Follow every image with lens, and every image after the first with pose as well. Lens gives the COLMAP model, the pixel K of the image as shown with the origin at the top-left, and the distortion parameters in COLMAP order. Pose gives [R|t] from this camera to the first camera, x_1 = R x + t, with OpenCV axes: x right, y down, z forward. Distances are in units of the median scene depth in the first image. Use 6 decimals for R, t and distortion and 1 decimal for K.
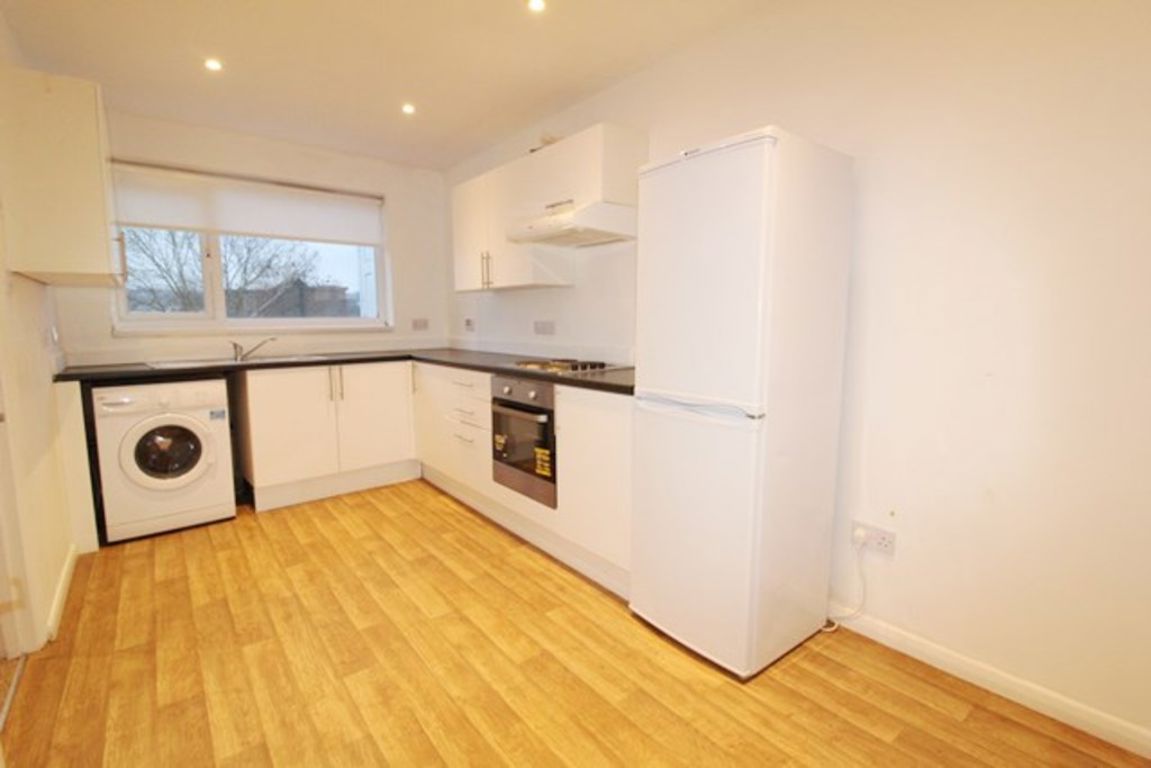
lens RADIAL K [[527.4, 0, 577.8], [0, 527.4, 368.0], [0, 0, 1]] dist [-0.013077, -0.001492]
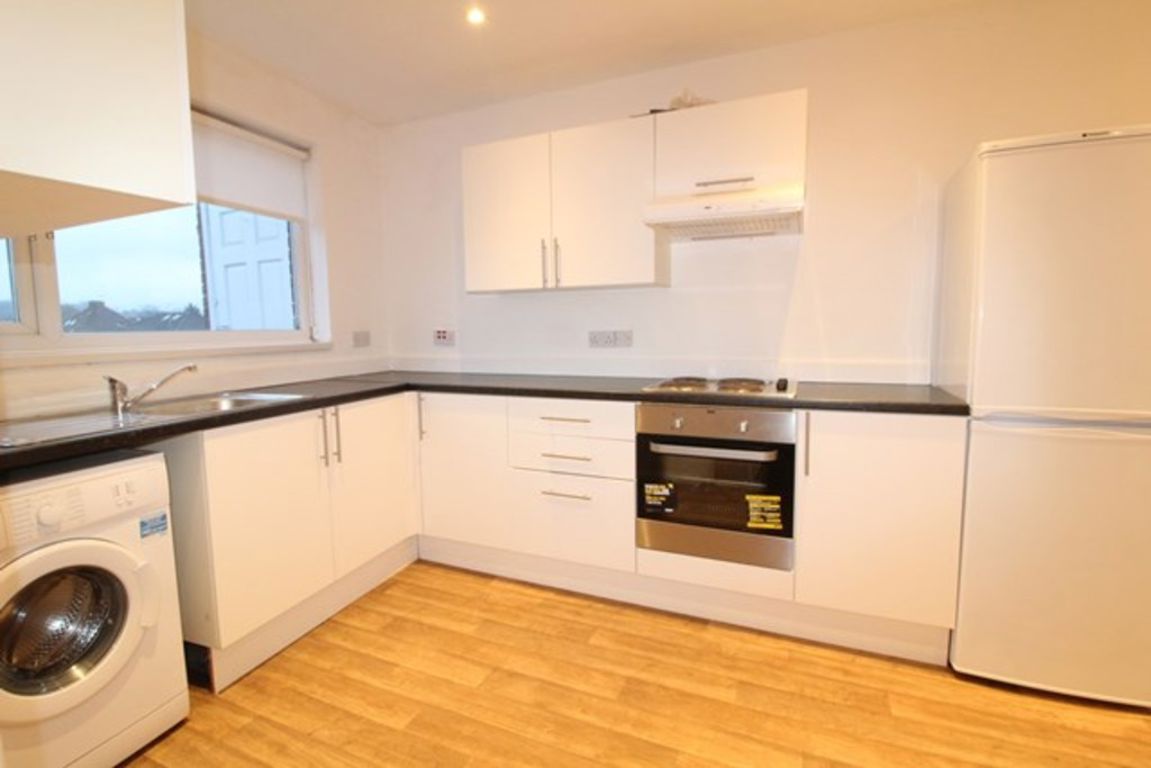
lens RADIAL K [[527.4, 0, 577.8], [0, 527.4, 368.0], [0, 0, 1]] dist [-0.013077, -0.001492]
pose [[0.883574, -0.042489, 0.466360, -0.573086], [0.052802, 0.998564, -0.009064, -0.034267], [-0.465305, 0.032634, 0.884549, 0.384450]]
